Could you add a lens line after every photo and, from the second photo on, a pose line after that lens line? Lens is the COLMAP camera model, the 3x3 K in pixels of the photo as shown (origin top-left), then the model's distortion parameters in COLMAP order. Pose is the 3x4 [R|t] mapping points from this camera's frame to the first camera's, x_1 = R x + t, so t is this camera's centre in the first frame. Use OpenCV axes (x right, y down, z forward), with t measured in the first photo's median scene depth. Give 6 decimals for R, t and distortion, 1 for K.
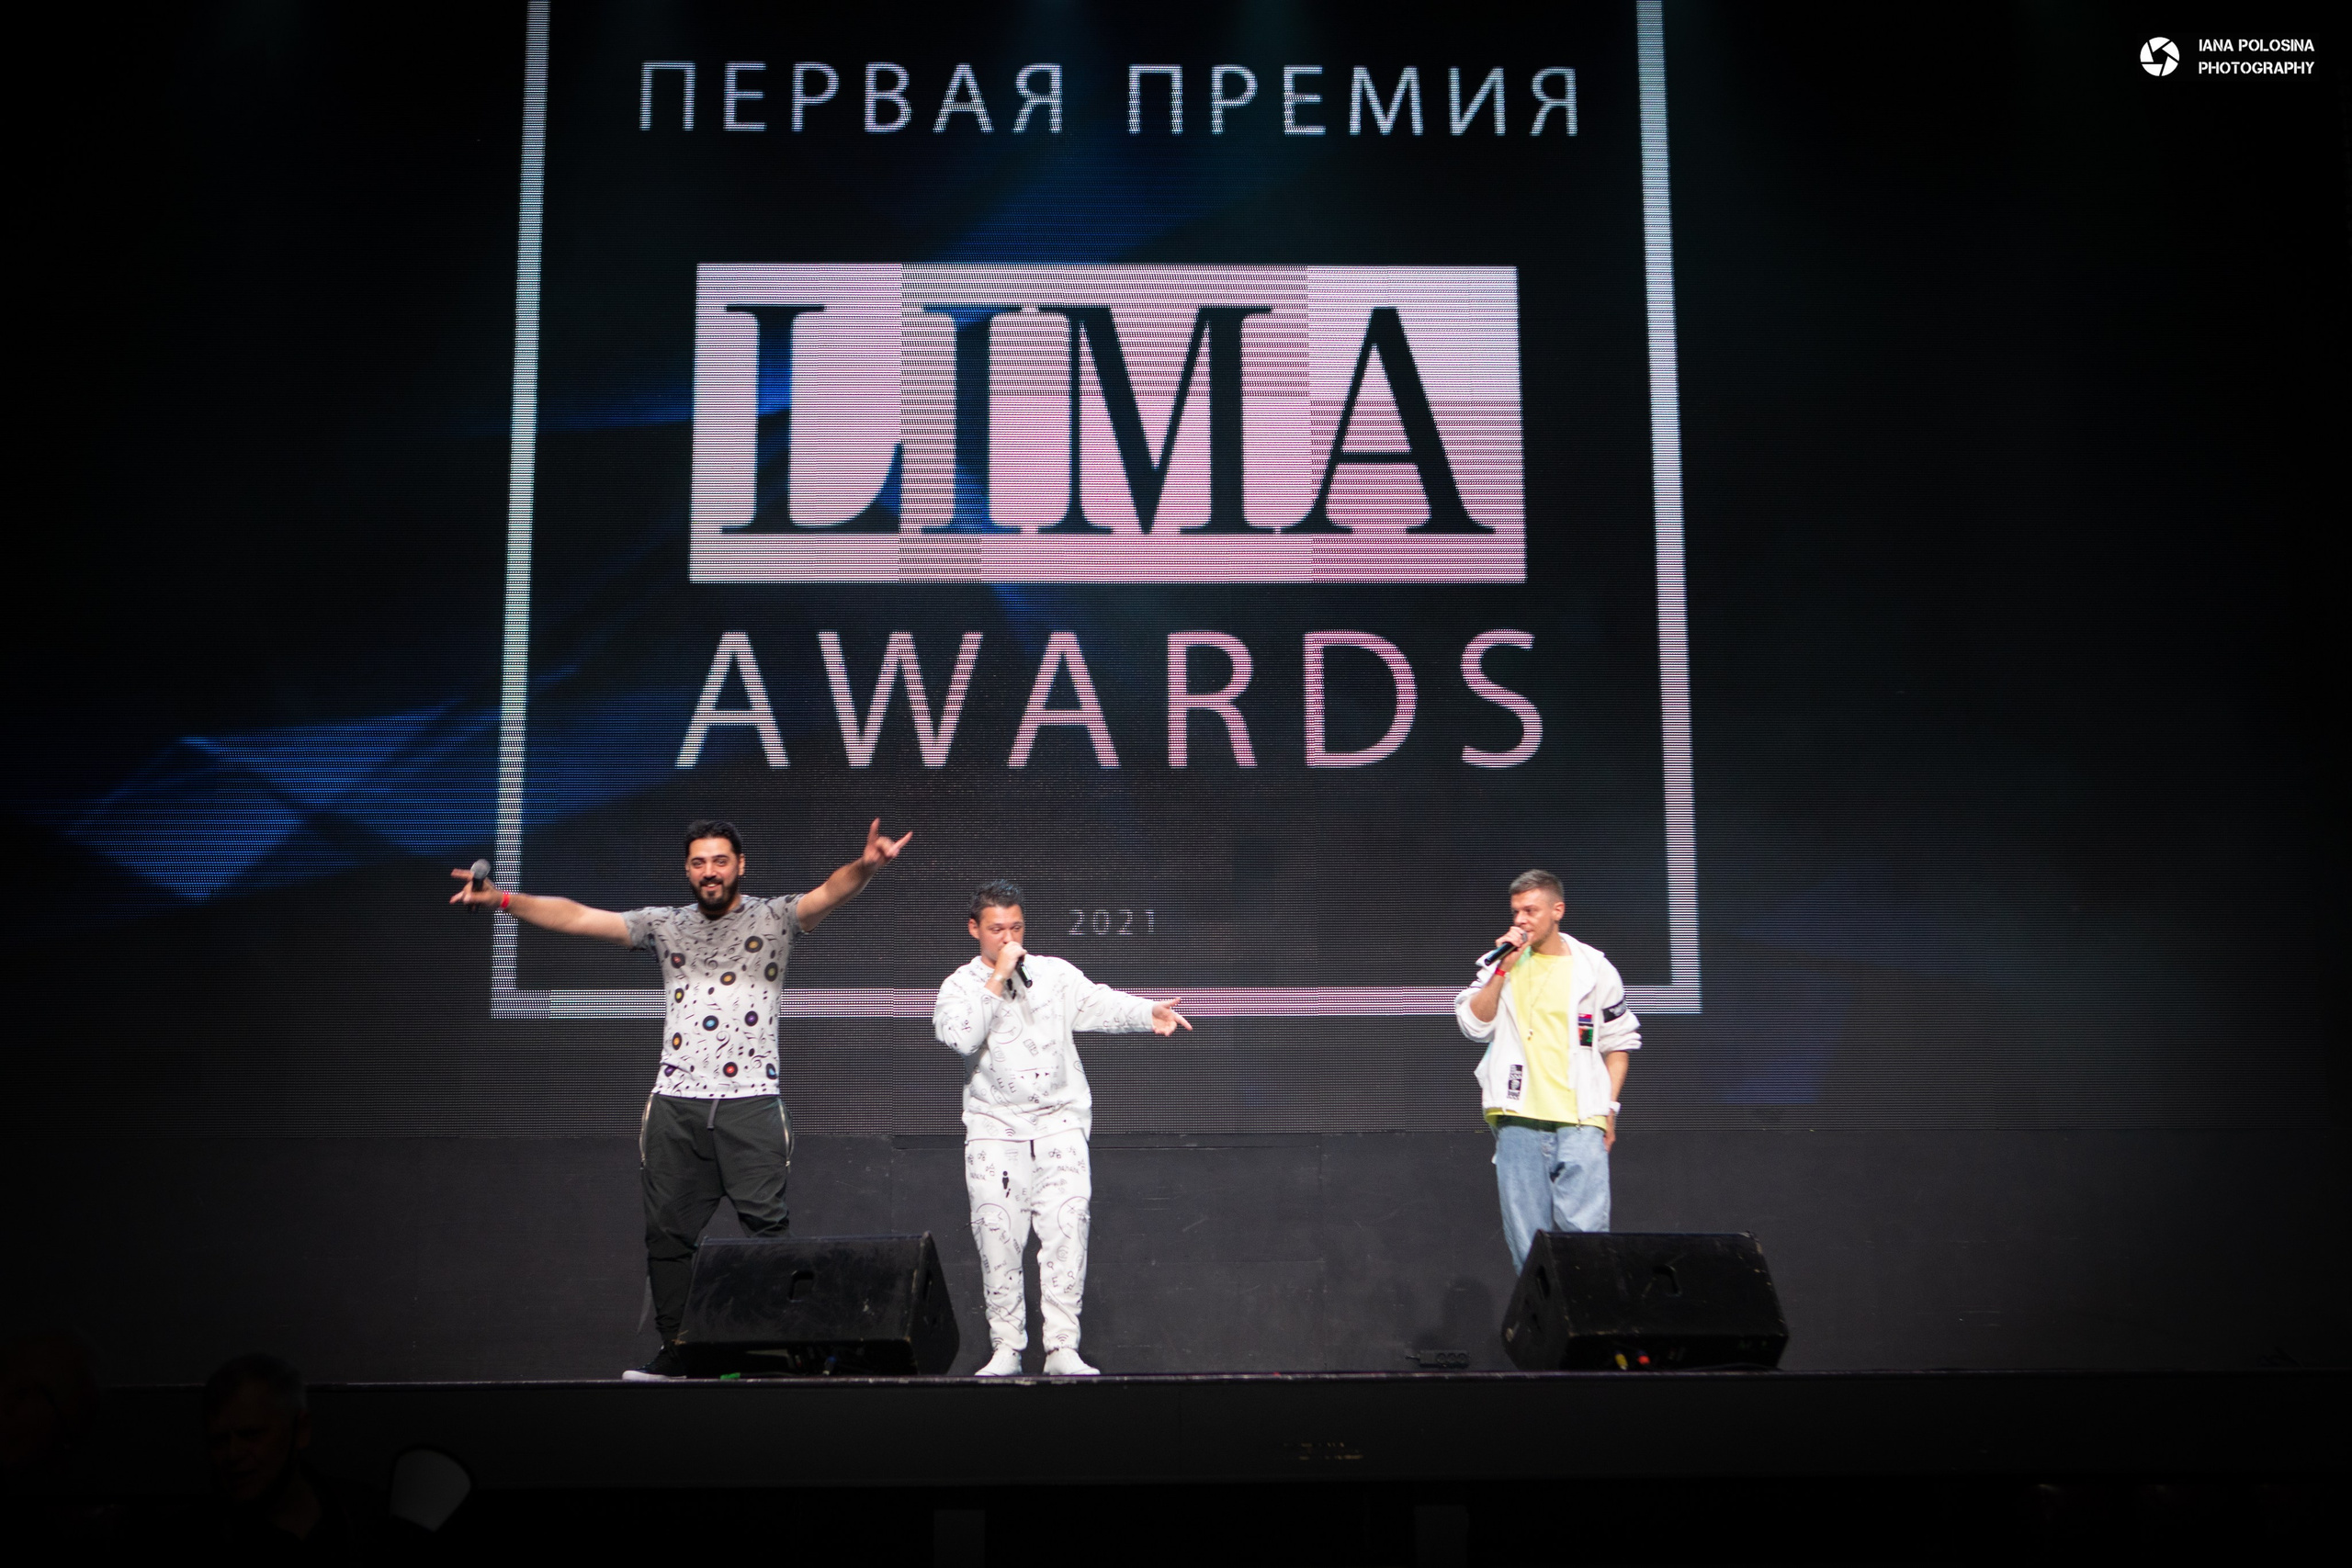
lens RADIAL K [[3006.6, 0, 1176.0], [0, 3006.6, 784.0], [0, 0, 1]] dist [-0.016030, -0.002019]
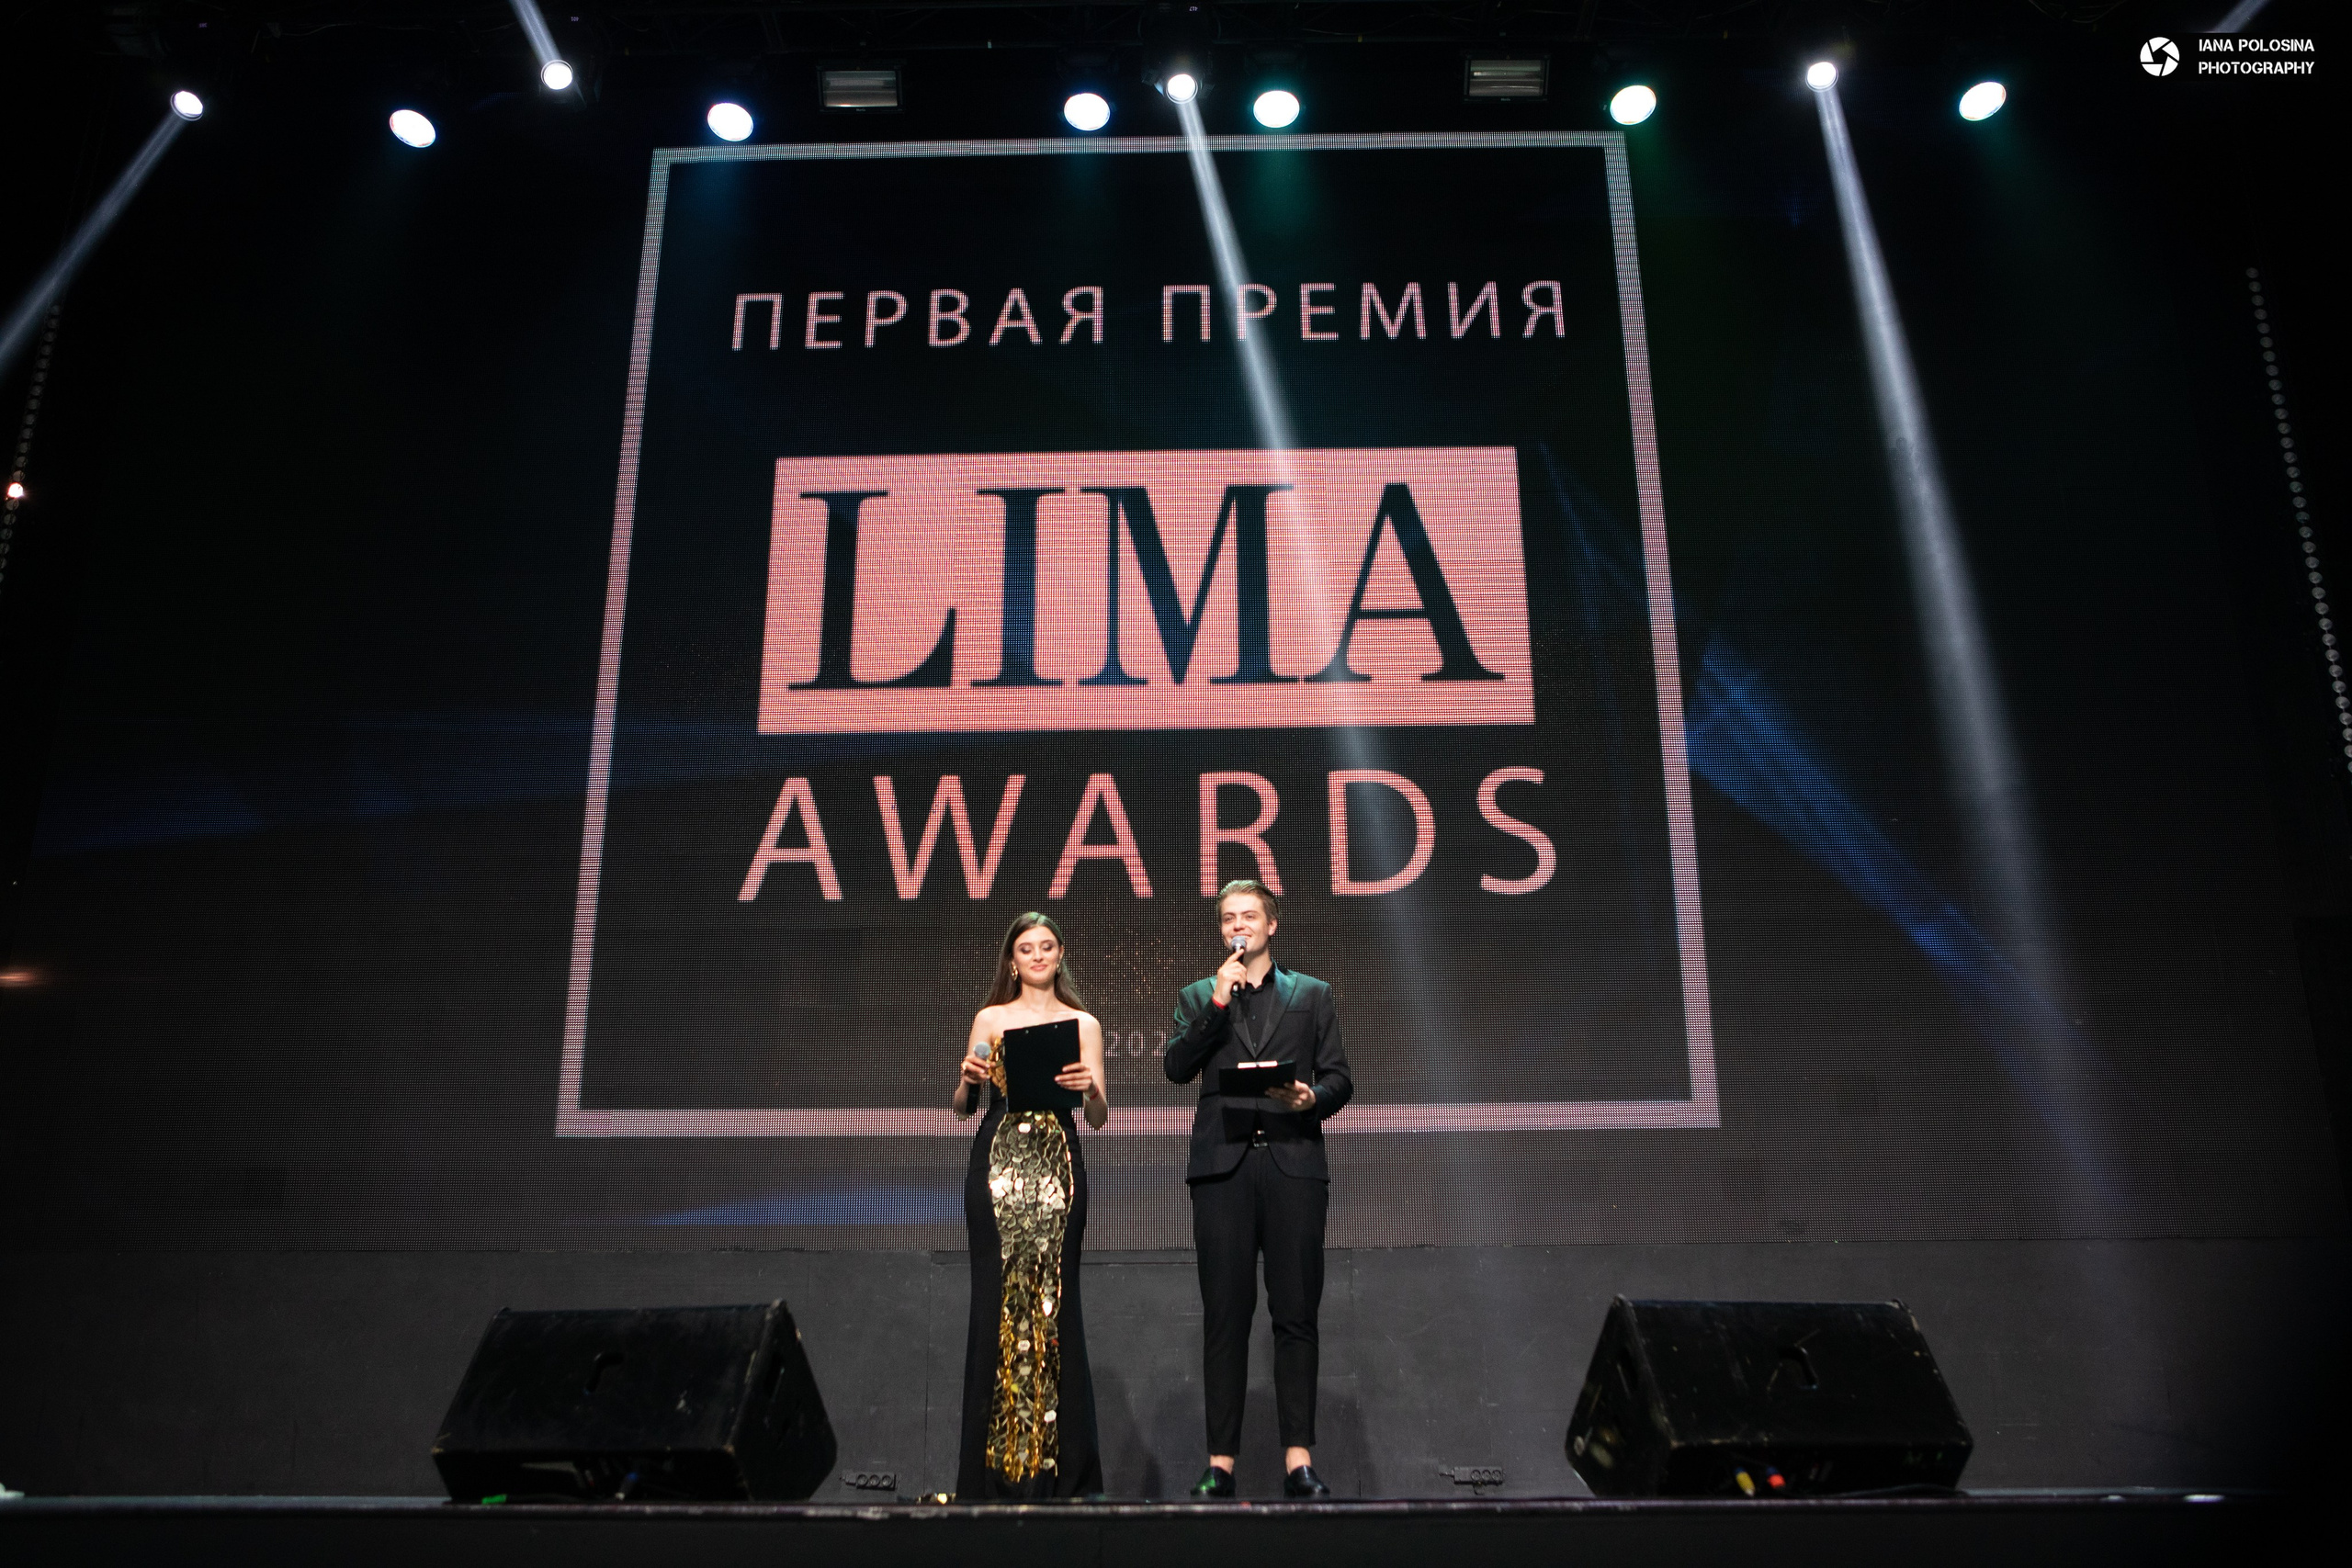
lens RADIAL K [[1986.4, 0, 1176.0], [0, 1986.4, 784.0], [0, 0, 1]] dist [-0.070495, 0.002302]
pose [[0.998622, -0.016513, -0.049823, 0.023739], [0.008986, 0.988995, -0.147677, 0.056636], [0.051714, 0.147026, 0.987780, 0.300691]]
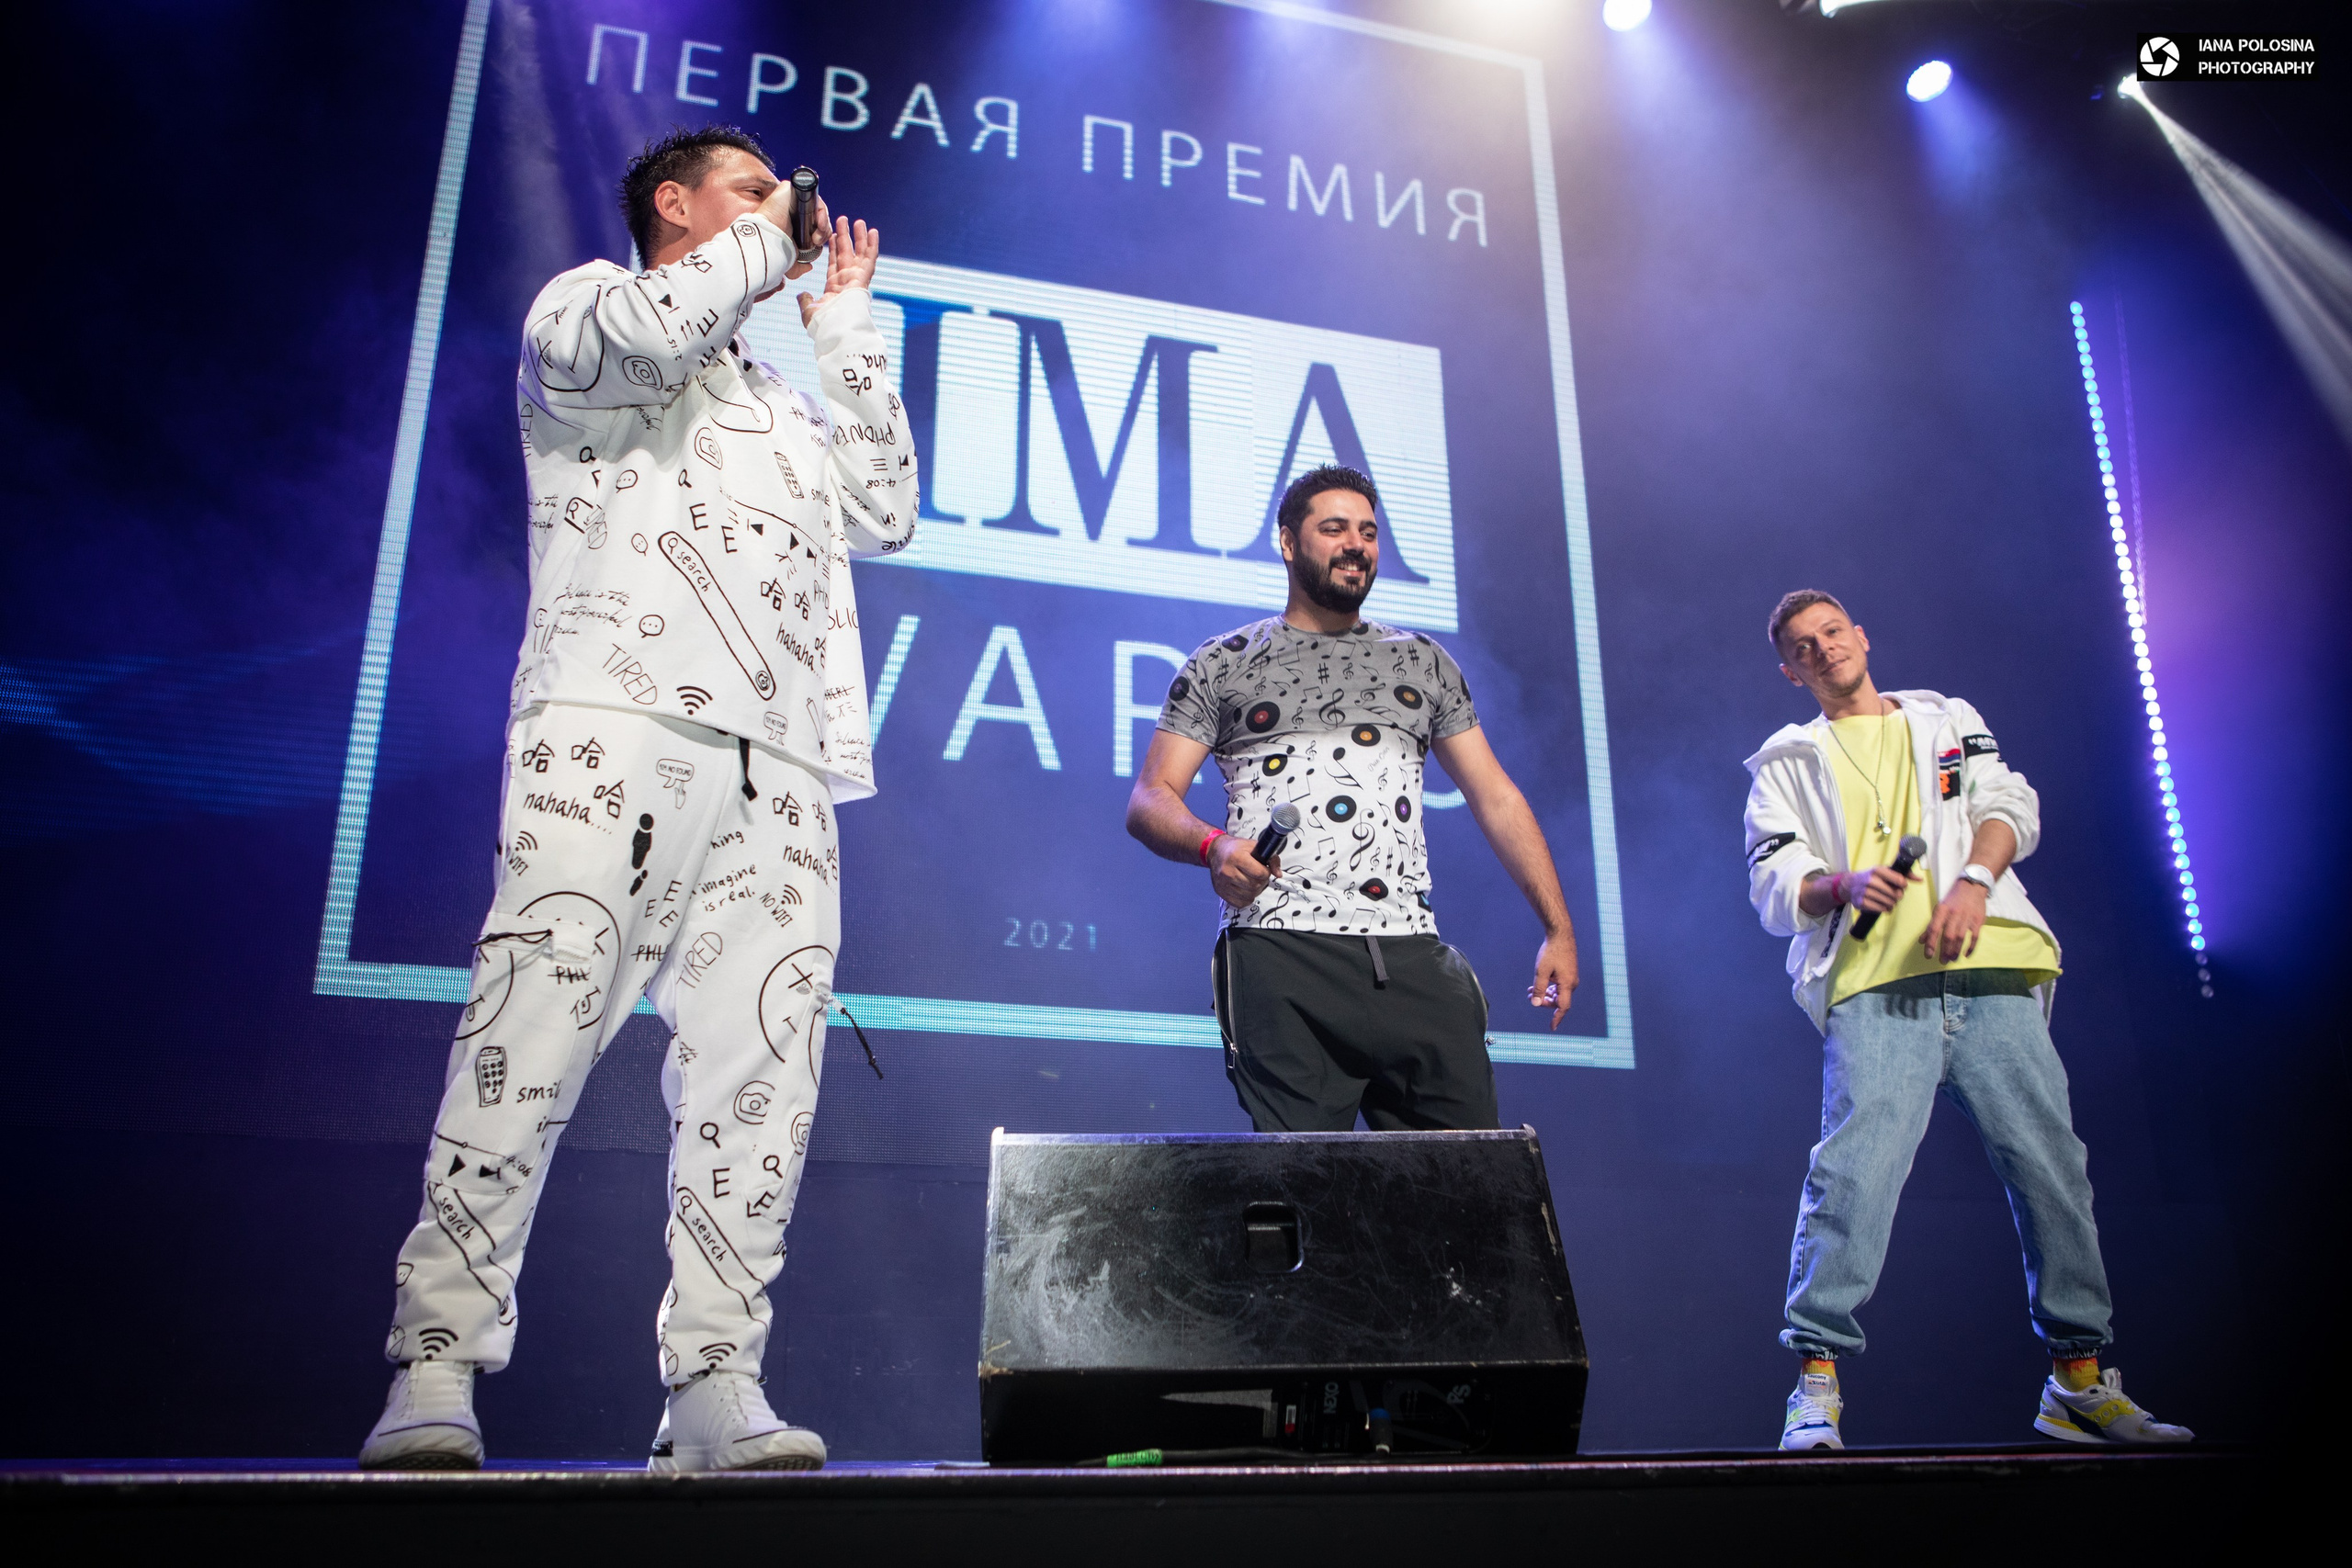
lens RADIAL K [[1867.6, 0, 1176.0], [0, 1867.6, 784.0], [0, 0, 1]] dist [-0.102267, 0.120705]
pose [[0.966430, 0.086131, 0.242062, -0.120509], [-0.048608, 0.986414, -0.156921, 0.084625], [-0.252289, 0.139887, 0.957487, 0.432557]]
